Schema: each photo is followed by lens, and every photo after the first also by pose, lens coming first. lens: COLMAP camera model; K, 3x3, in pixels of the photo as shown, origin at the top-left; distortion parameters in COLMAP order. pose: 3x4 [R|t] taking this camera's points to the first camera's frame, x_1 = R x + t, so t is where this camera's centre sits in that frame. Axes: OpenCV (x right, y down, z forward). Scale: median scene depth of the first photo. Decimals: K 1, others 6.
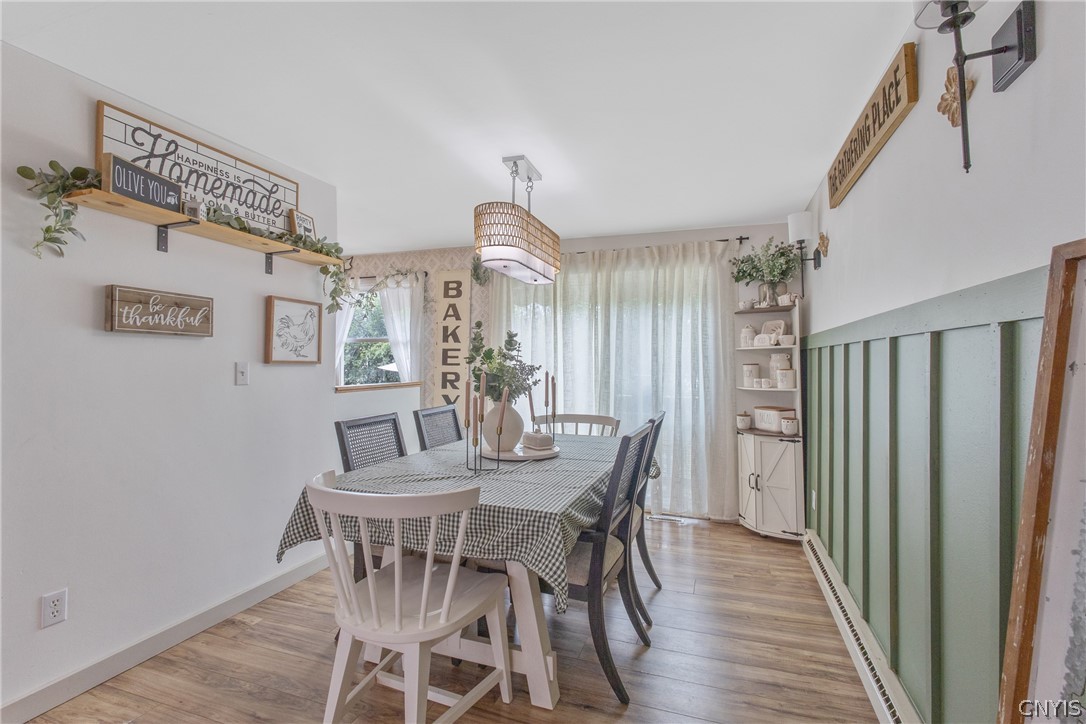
lens RADIAL K [[498.1, 0, 545.3], [0, 498.1, 367.2], [0, 0, 1]] dist [0.001839, 0.000722]
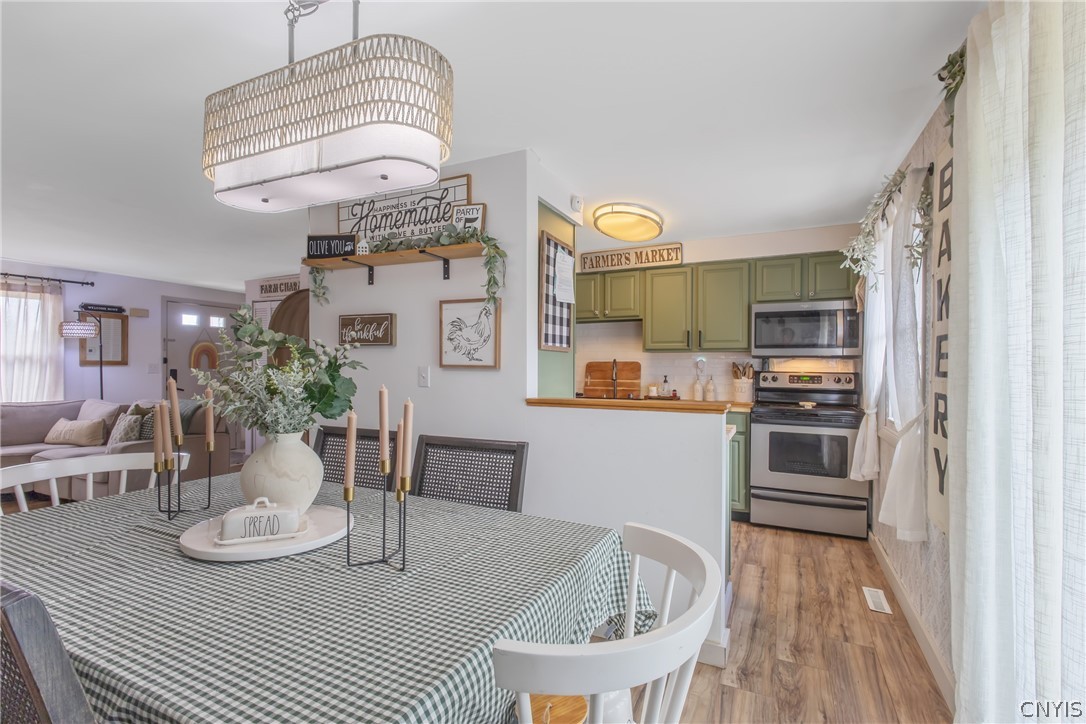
lens RADIAL K [[498.1, 0, 545.3], [0, 498.1, 367.2], [0, 0, 1]] dist [0.001839, 0.000722]
pose [[-0.111121, 0.004383, -0.993797, 0.448955], [-0.015625, 0.999859, 0.006157, -0.018155], [0.993684, 0.016213, -0.111037, 1.362278]]
